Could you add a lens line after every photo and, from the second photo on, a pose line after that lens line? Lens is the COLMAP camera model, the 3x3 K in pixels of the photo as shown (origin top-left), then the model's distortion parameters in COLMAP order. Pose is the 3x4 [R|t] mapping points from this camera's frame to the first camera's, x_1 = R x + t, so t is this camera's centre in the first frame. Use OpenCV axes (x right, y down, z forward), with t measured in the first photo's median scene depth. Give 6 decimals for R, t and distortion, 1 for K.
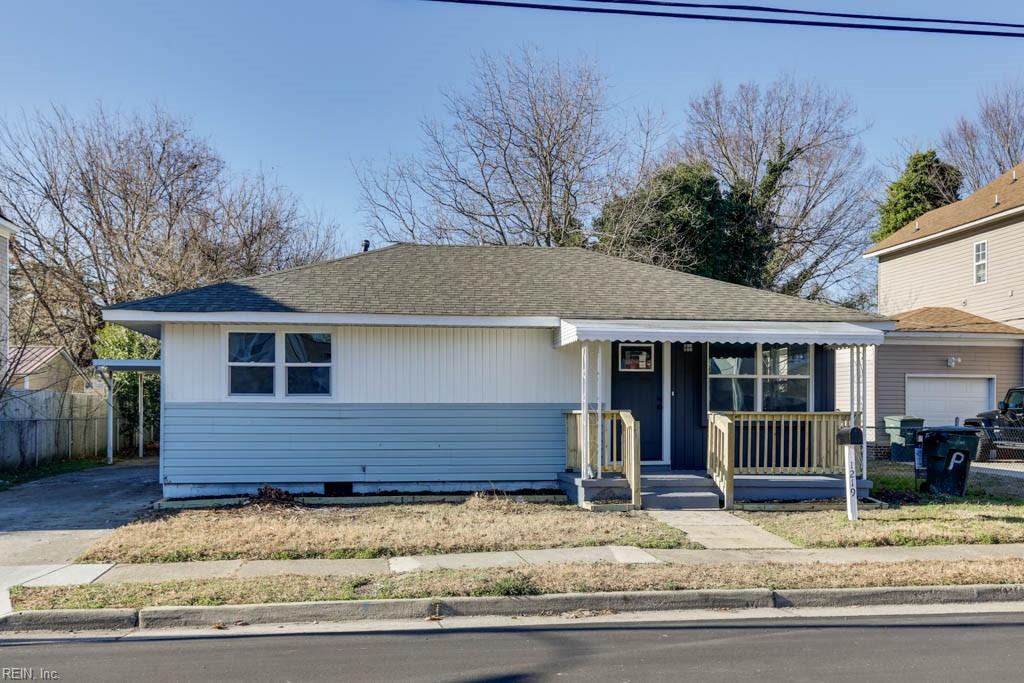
lens RADIAL K [[1025.9, 0, 513.0], [0, 1025.9, 376.7], [0, 0, 1]] dist [0.027514, 0.000000]
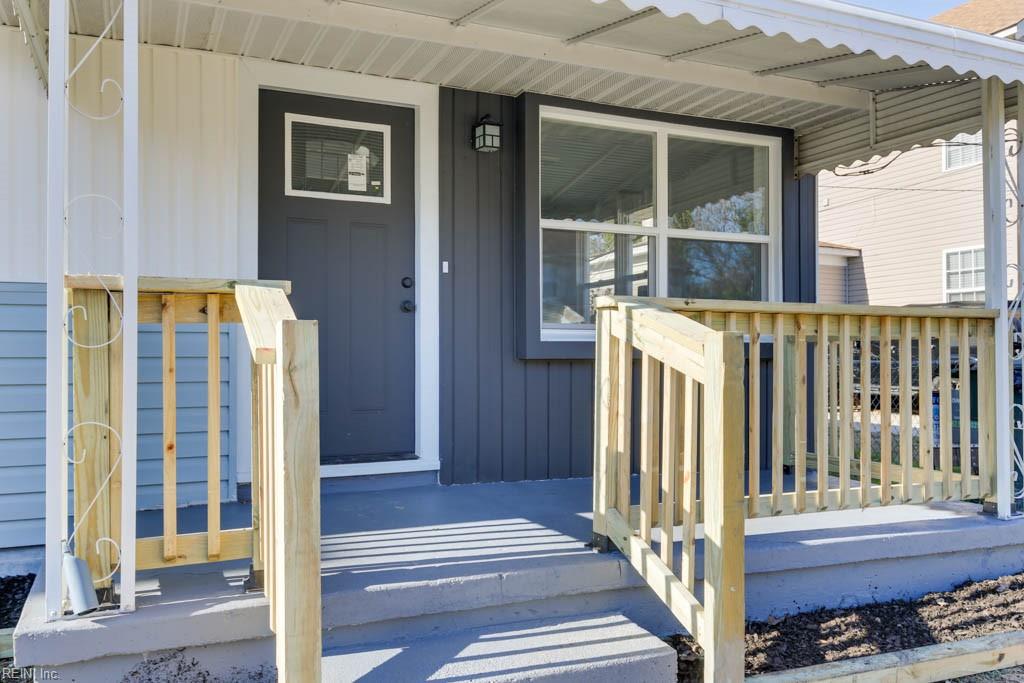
lens RADIAL K [[833.0, 0, 517.8], [0, 833.0, 339.0], [0, 0, 1]] dist [-0.008528, -0.006785]
pose [[0.956605, 0.000340, 0.291387, 0.101383], [-0.002182, 0.999980, 0.005996, 0.040570], [-0.291379, -0.006372, 0.956586, 0.755280]]
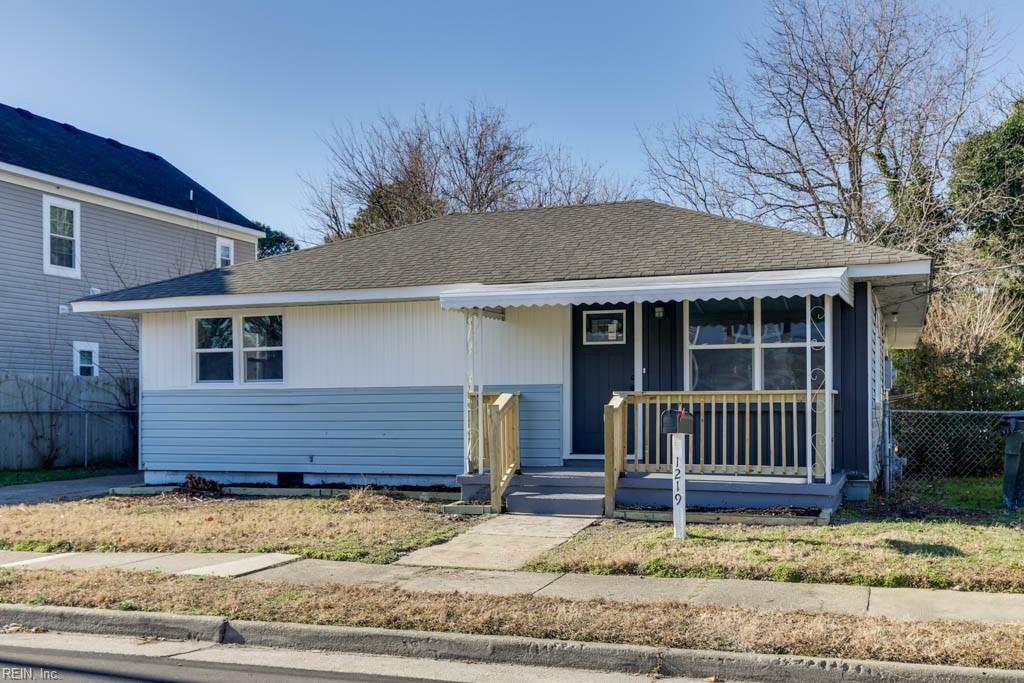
lens RADIAL K [[1071.9, 0, 517.2], [0, 1071.9, 345.9], [0, 0, 1]] dist [0.014911, 0.000000]
pose [[0.888162, -0.032867, -0.458353, 0.470902], [0.024114, 0.999398, -0.024937, 0.016373], [0.458896, 0.011095, 0.888420, 0.222025]]
